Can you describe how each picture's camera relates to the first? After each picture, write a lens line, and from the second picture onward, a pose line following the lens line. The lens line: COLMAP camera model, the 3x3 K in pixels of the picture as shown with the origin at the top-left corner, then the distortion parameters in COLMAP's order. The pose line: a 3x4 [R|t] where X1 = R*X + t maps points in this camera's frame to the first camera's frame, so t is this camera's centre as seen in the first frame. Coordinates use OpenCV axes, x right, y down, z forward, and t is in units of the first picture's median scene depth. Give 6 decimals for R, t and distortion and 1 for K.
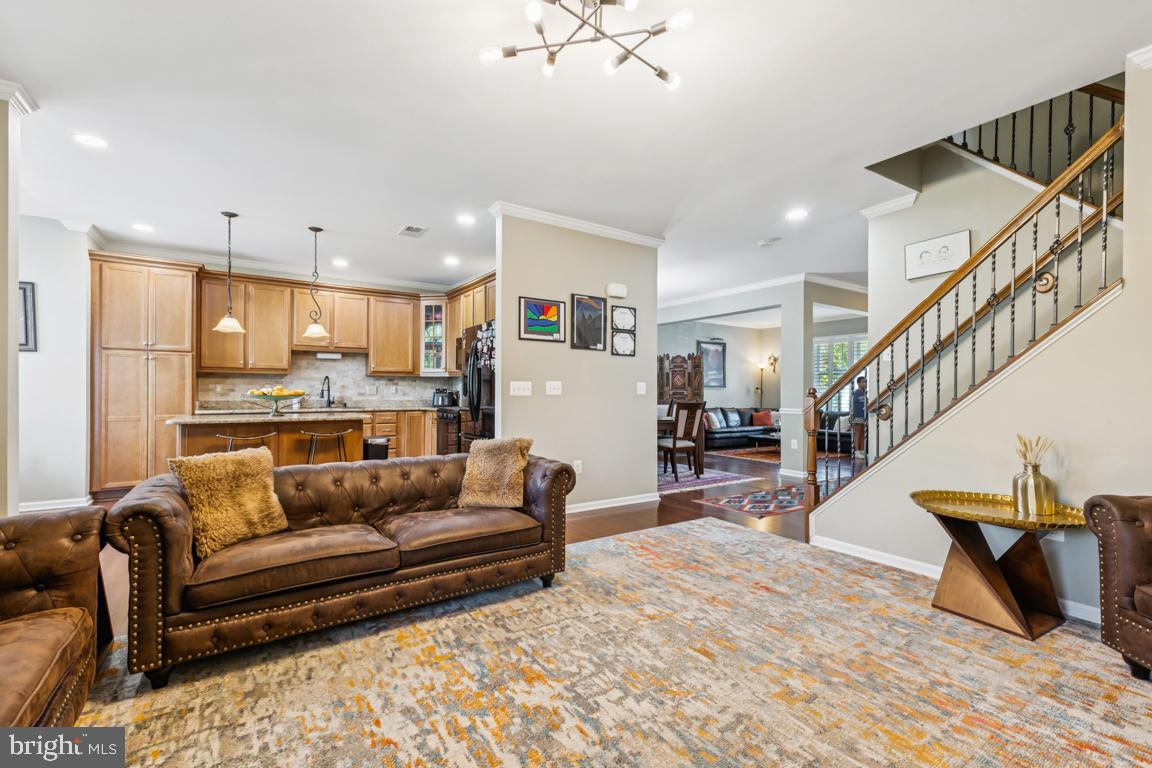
lens RADIAL K [[503.1, 0, 580.3], [0, 503.1, 391.5], [0, 0, 1]] dist [0.025070, 0.000313]
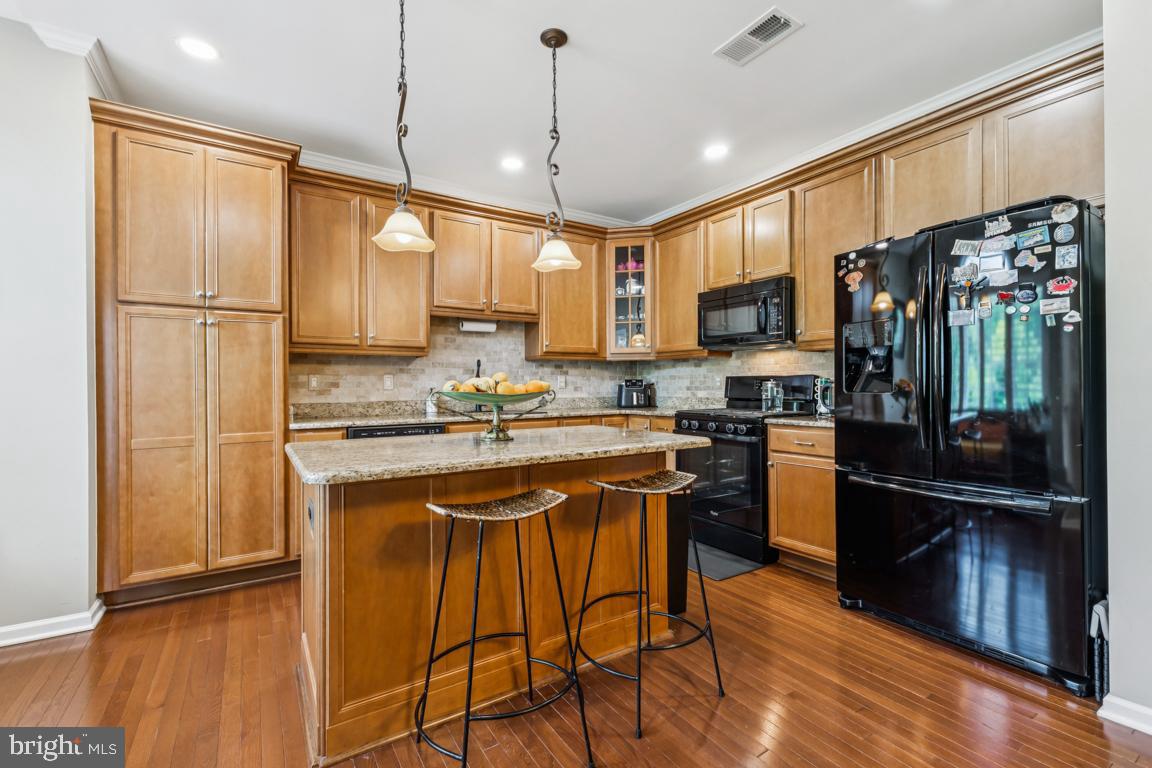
lens RADIAL K [[506.5, 0, 579.0], [0, 506.5, 385.6], [0, 0, 1]] dist [0.010531, 0.000288]
pose [[0.999835, -0.009341, -0.015609, -0.463255], [0.009405, 0.999948, 0.004017, -0.001256], [0.015571, -0.004163, 0.999870, 0.496653]]
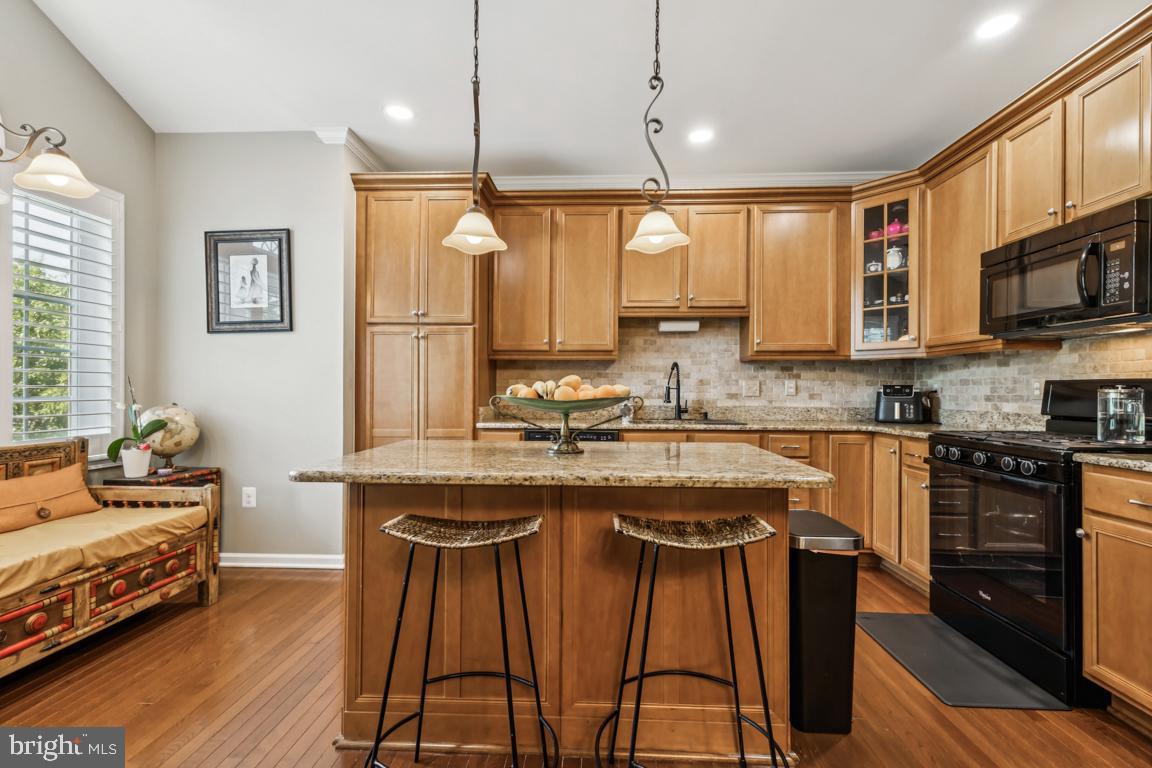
lens RADIAL K [[514.2, 0, 581.5], [0, 514.2, 387.9], [0, 0, 1]] dist [0.010502, -0.000174]
pose [[0.806435, -0.002572, -0.591317, -0.316542], [-0.000733, 0.999985, -0.005348, -0.000064], [0.591322, 0.004746, 0.806421, 0.613338]]
